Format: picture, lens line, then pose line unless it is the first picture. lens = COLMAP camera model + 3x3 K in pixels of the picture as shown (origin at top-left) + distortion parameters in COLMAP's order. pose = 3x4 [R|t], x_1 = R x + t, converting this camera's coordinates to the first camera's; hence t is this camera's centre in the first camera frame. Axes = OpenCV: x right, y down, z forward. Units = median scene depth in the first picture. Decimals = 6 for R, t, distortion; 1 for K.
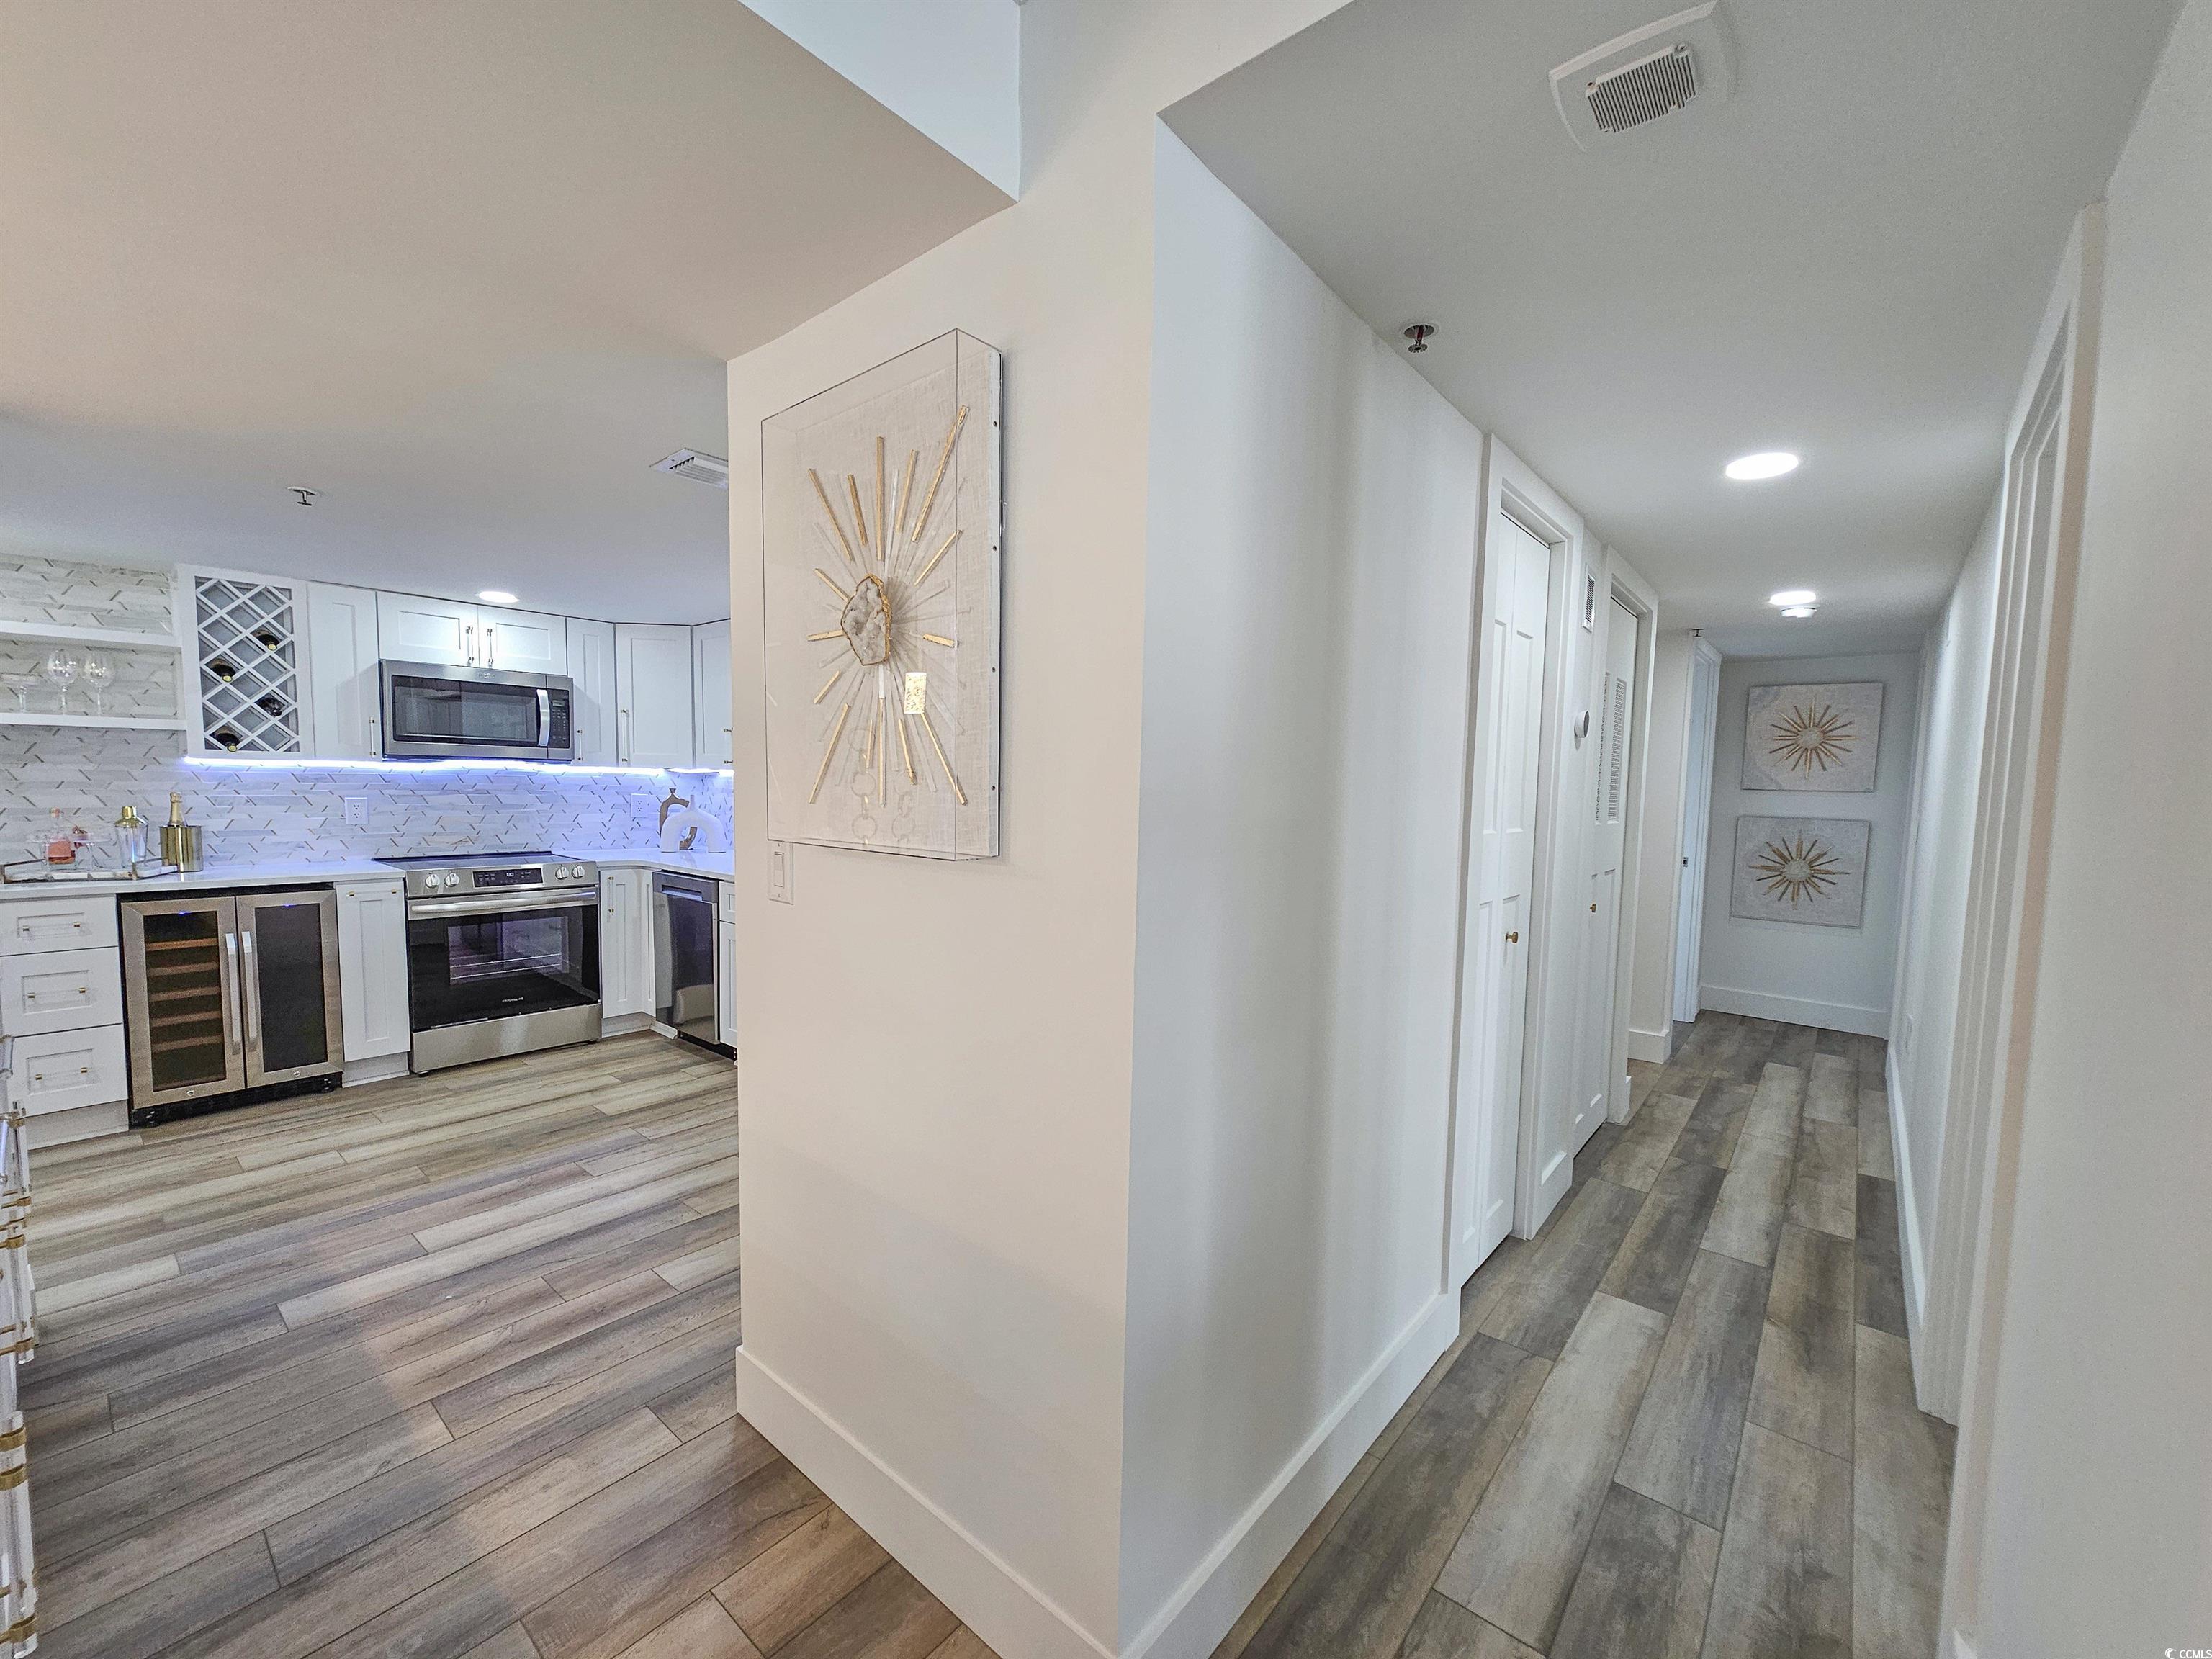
lens RADIAL K [[901.2, 0, 1112.1], [0, 901.2, 853.1], [0, 0, 1]] dist [-0.002448, 0.001221]
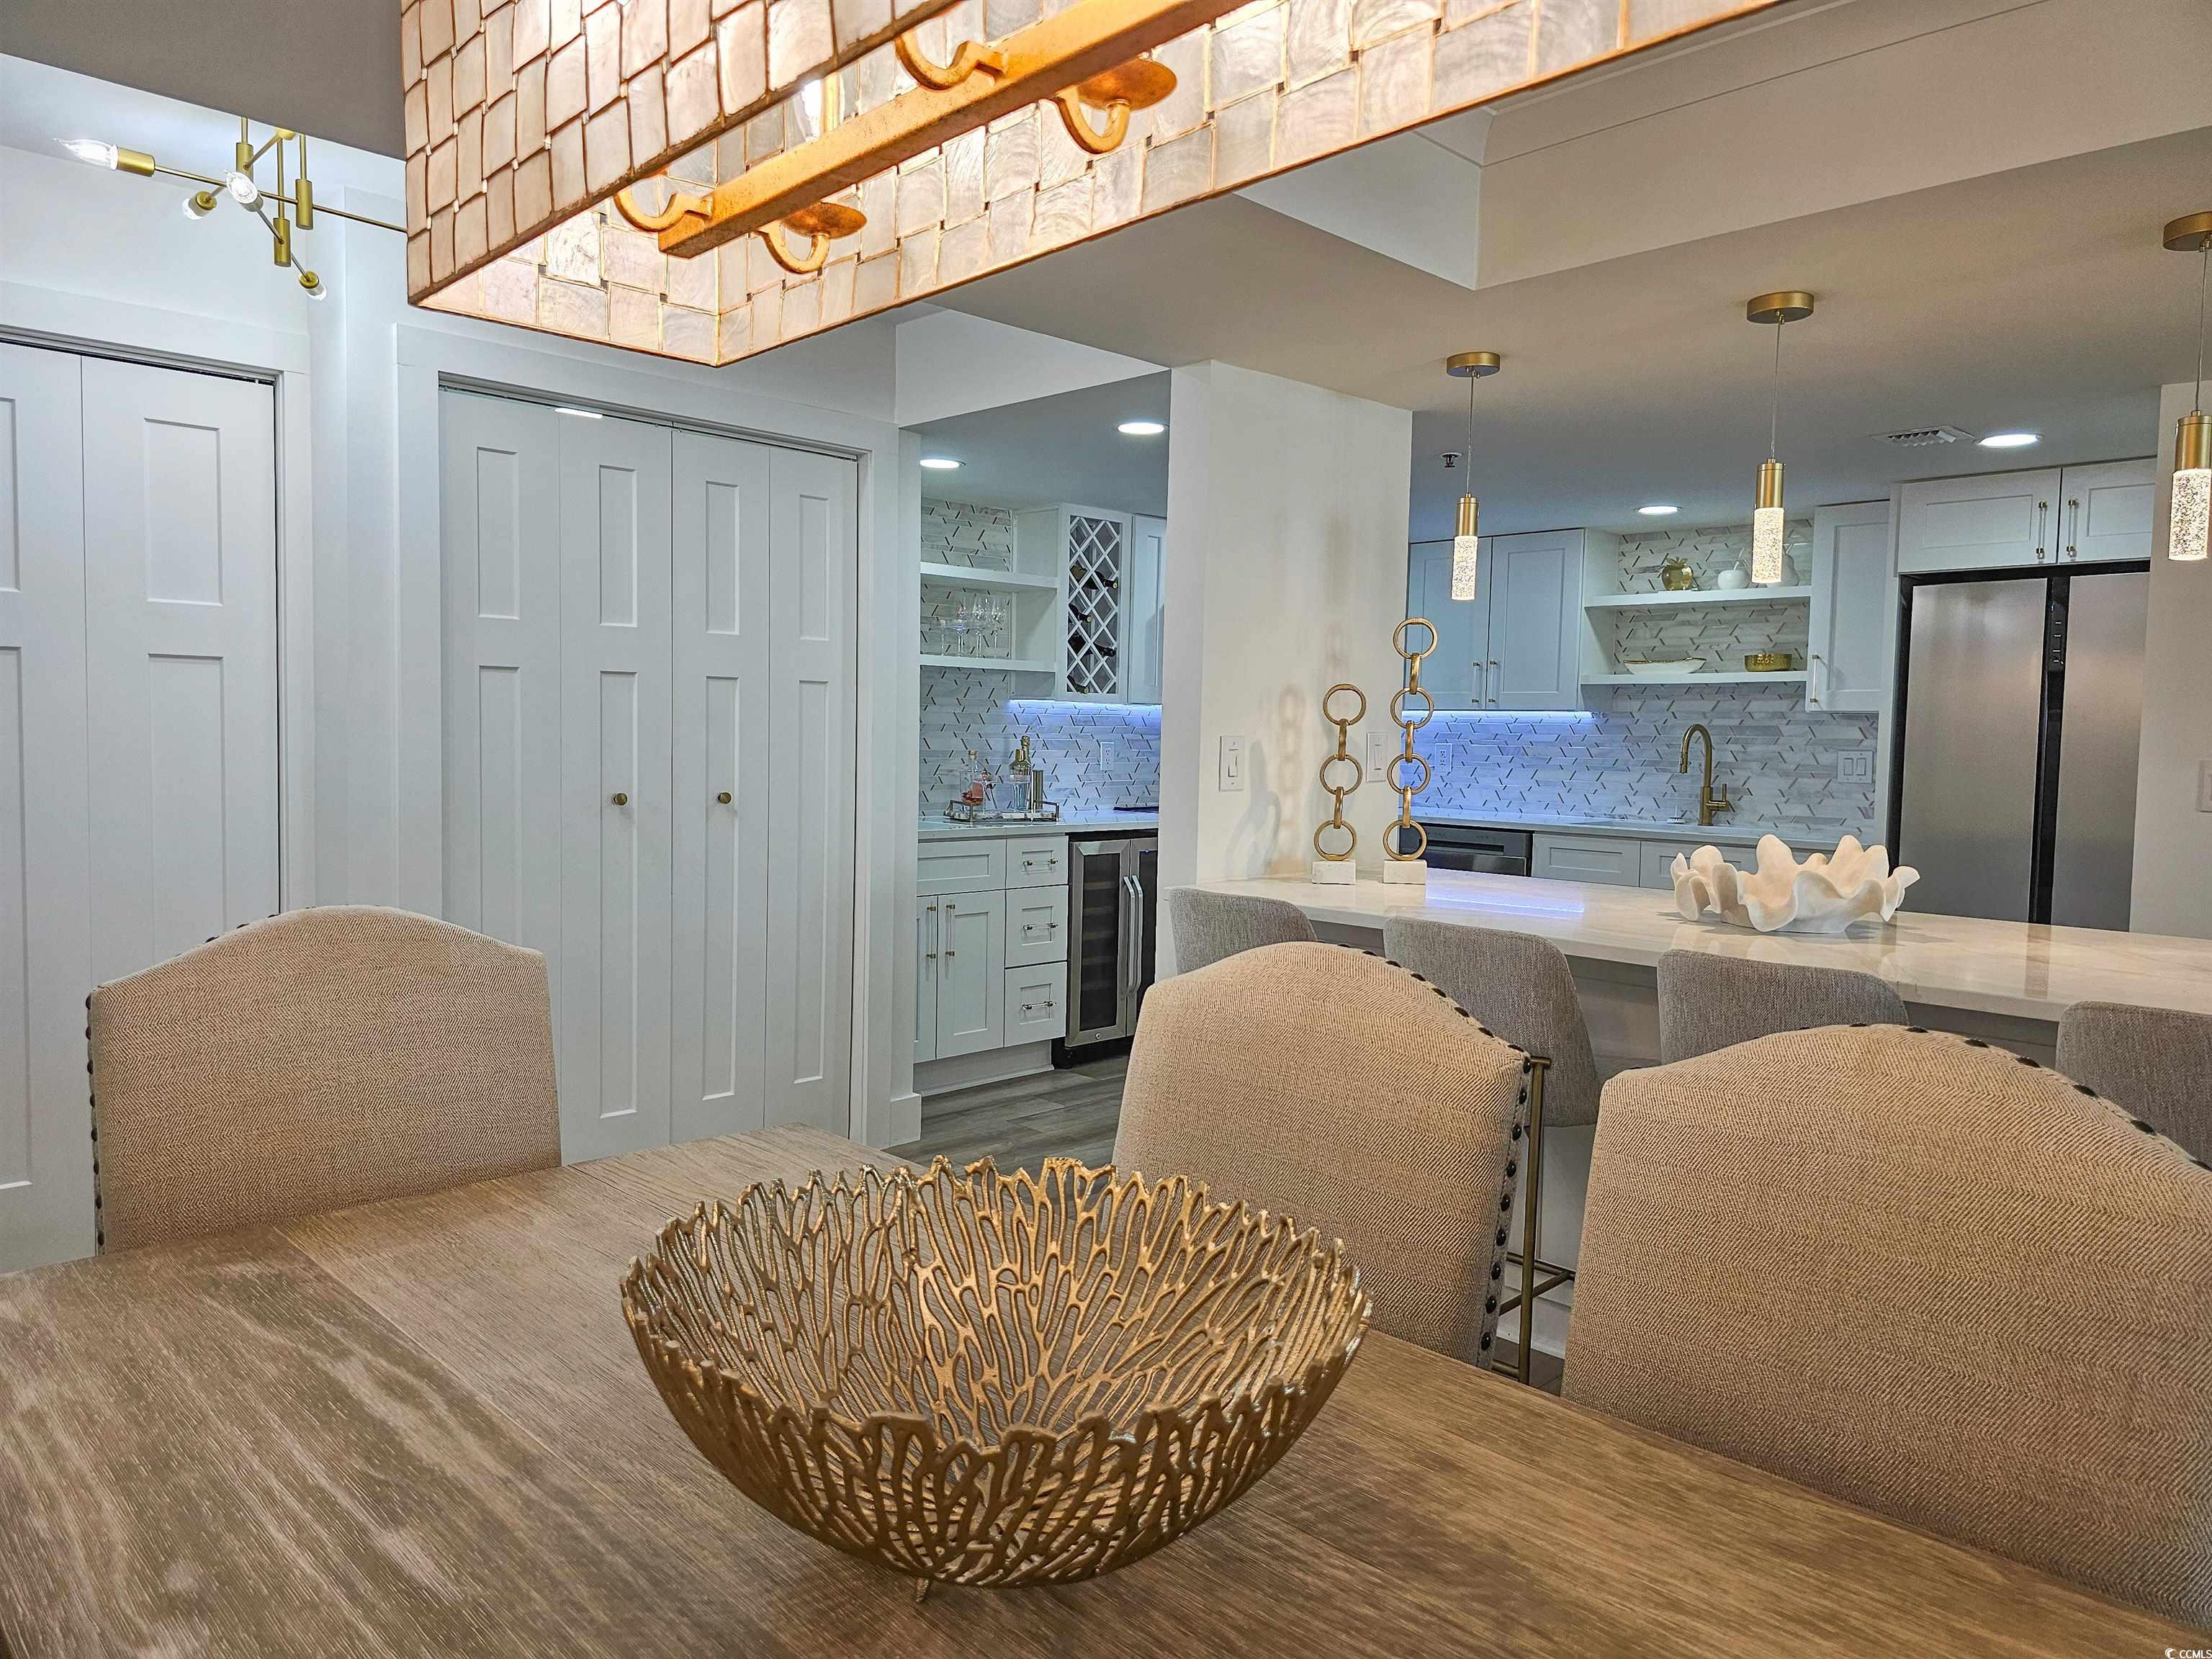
lens RADIAL K [[1472.3, 0, 1050.7], [0, 1472.3, 833.2], [0, 0, 1]] dist [0.031129, -0.030243]
pose [[0.991465, 0.006110, -0.130227, -0.890292], [-0.007428, 0.999926, -0.009635, 0.059836], [0.130158, 0.010520, 0.991437, -0.641656]]
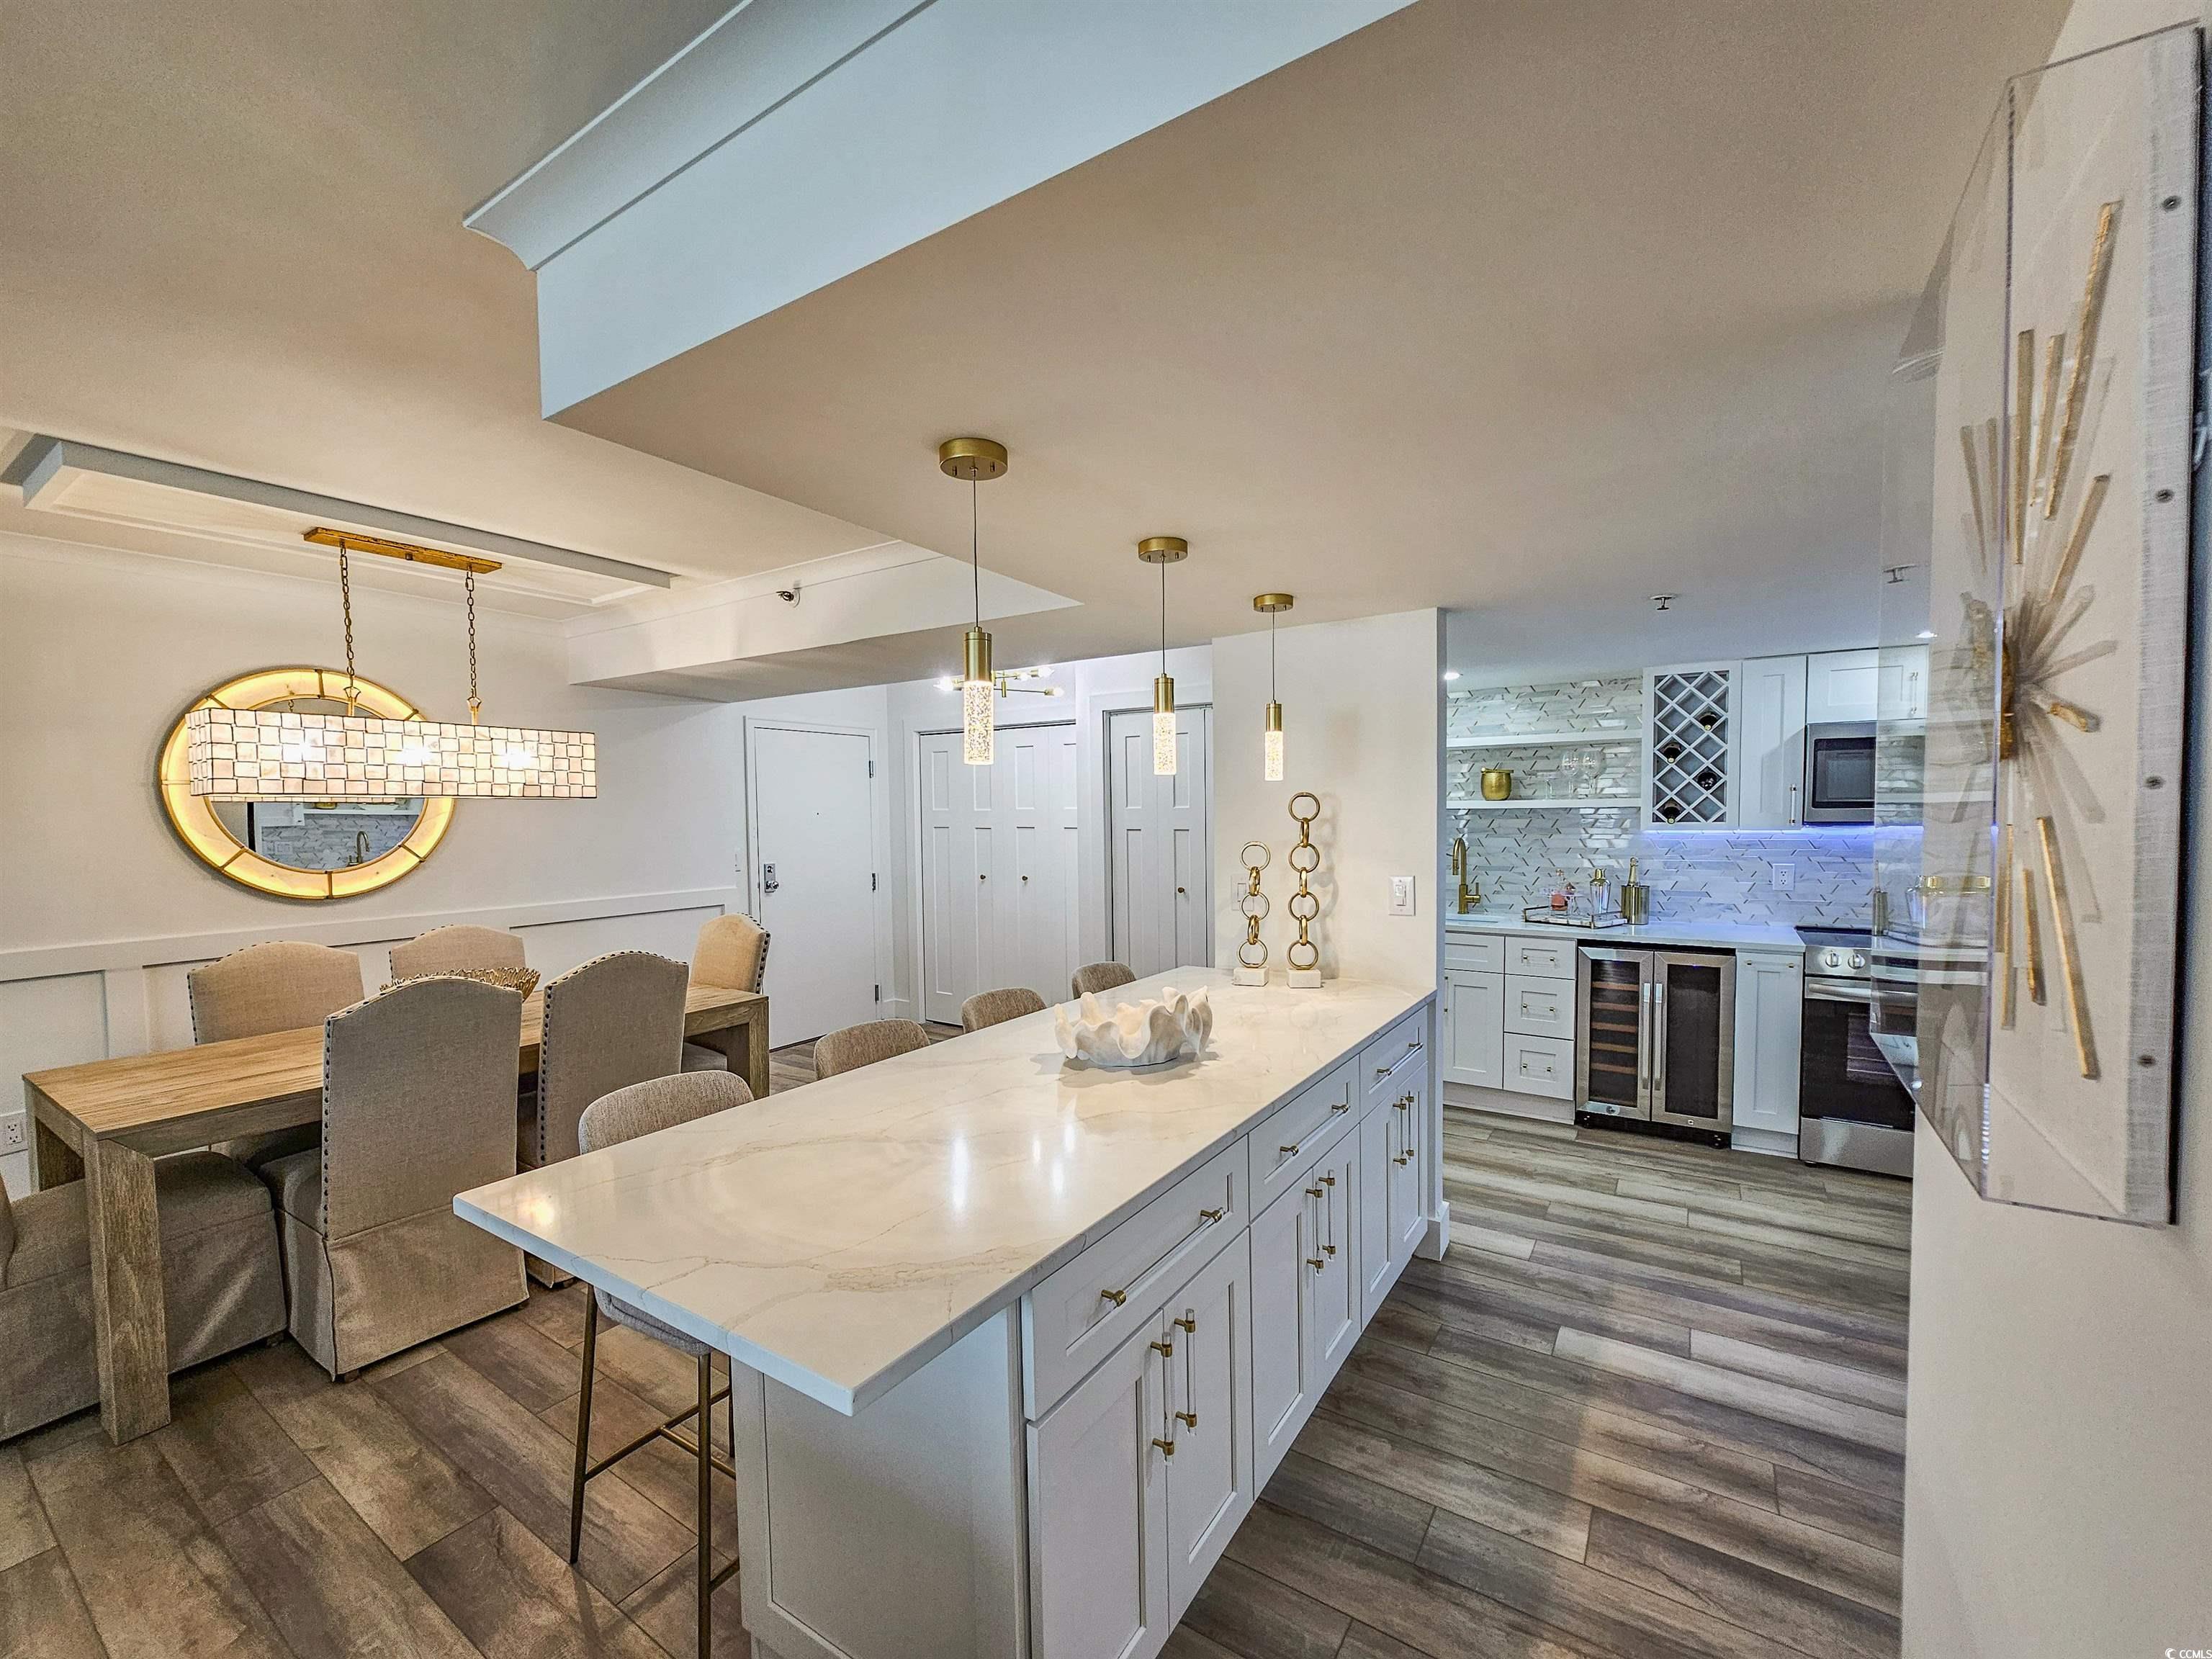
lens RADIAL K [[901.2, 0, 1102.3], [0, 901.2, 853.5], [0, 0, 1]] dist [-0.002448, 0.001221]
pose [[0.110659, 0.025188, -0.993539, 0.086840], [-0.064558, 0.997750, 0.018105, -0.054023], [0.991759, 0.062138, 0.112036, 0.175411]]
